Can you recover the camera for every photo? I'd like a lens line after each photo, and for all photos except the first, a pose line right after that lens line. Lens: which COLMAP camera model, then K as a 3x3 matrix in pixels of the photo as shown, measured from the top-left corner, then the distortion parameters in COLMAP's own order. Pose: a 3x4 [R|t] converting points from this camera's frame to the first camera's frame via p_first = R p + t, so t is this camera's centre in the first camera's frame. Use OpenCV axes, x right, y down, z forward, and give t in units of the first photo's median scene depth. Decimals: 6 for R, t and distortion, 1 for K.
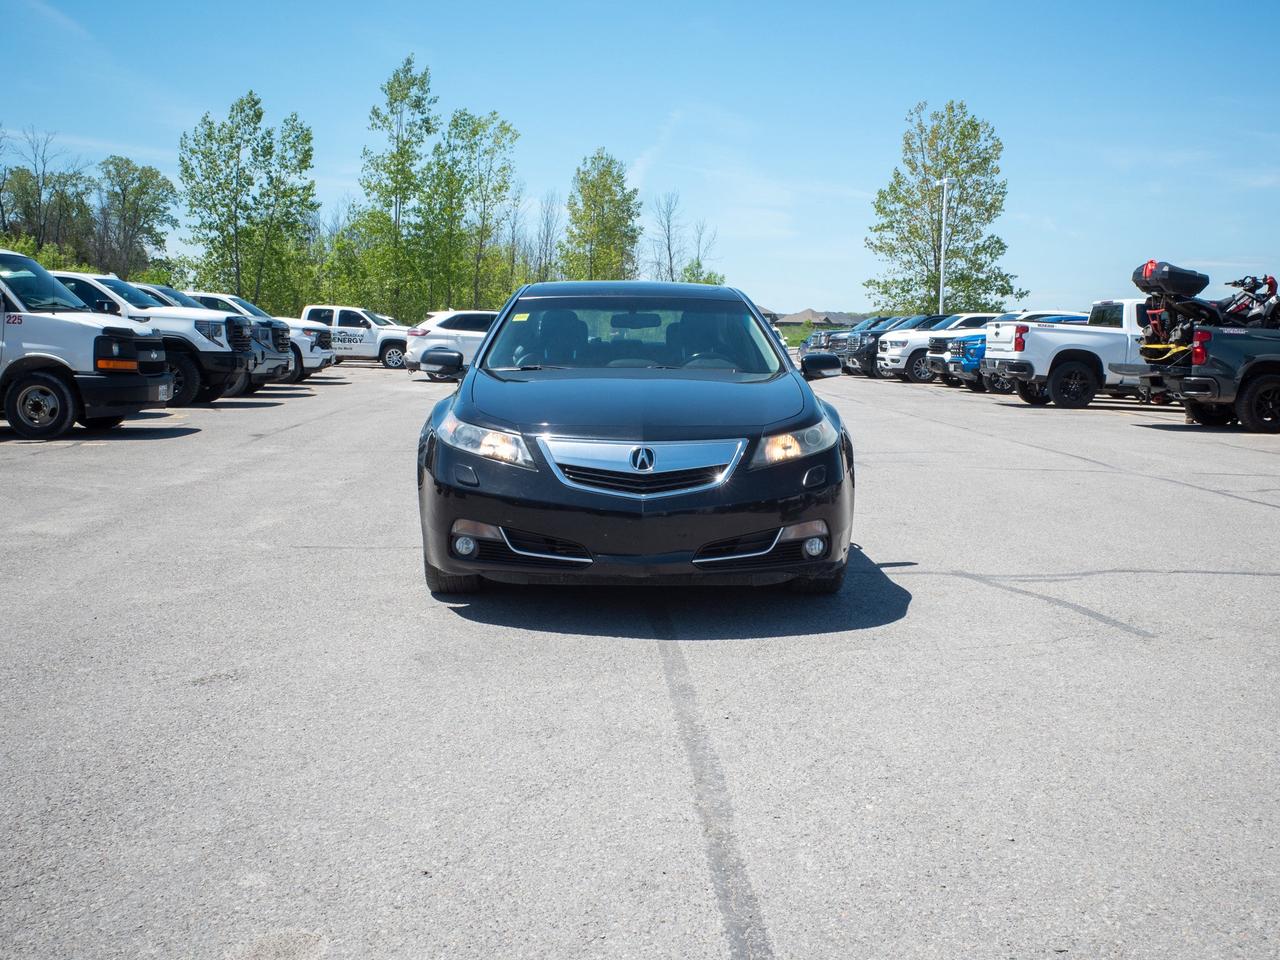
lens RADIAL K [[1884.7, 0, 687.2], [0, 1884.7, 478.2], [0, 0, 1]] dist [-0.038479, 0.006318]
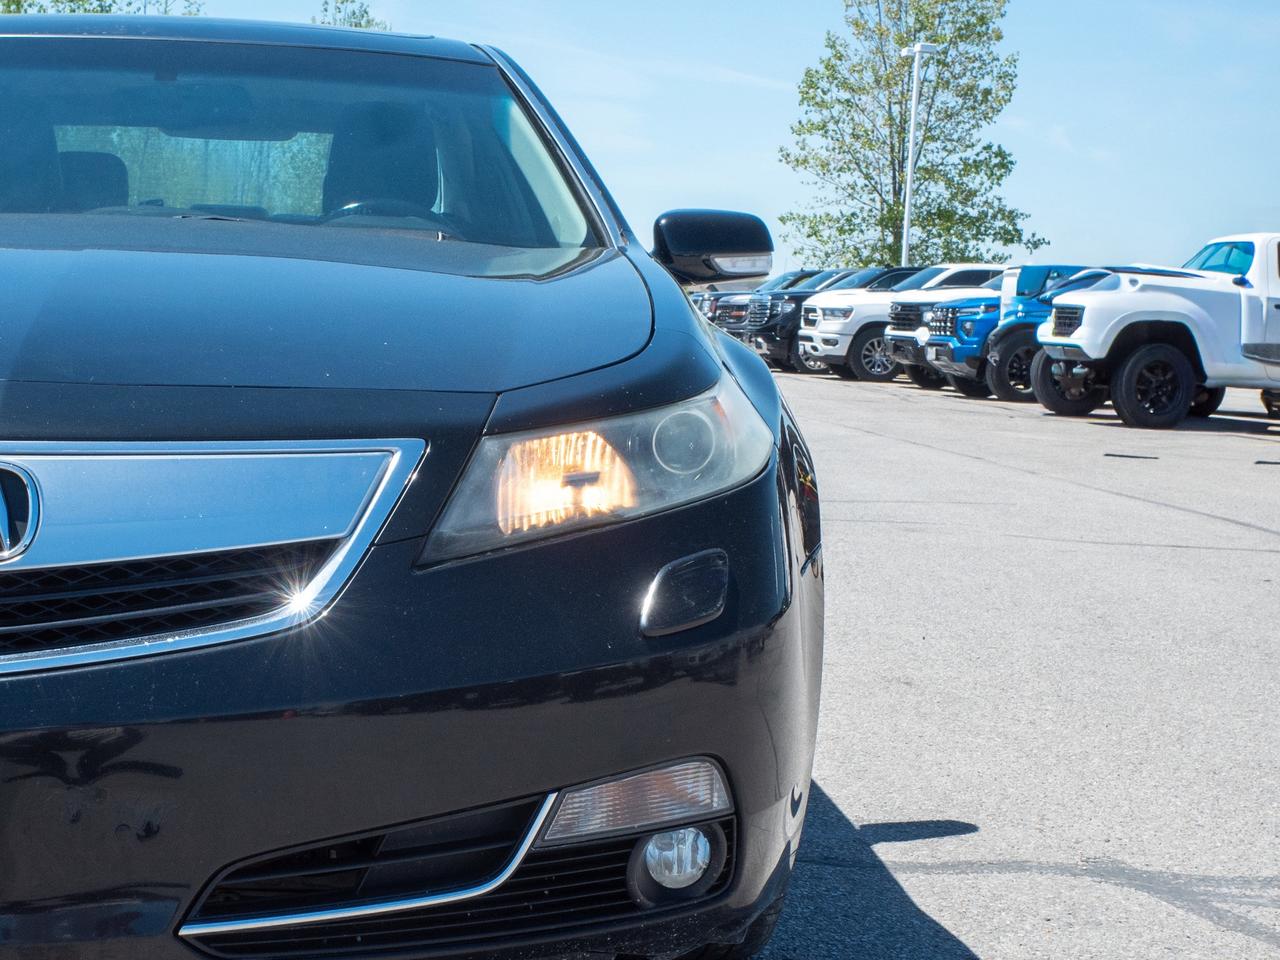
lens RADIAL K [[2631.2, 0, 640.0], [0, 2631.2, 480.0], [0, 0, 1]] dist [0.206029, 0.003292]
pose [[0.998484, 0.024728, 0.049169, 0.013094], [-0.023803, 0.999530, -0.019310, -0.002832], [-0.049624, 0.018111, 0.998604, 0.193314]]
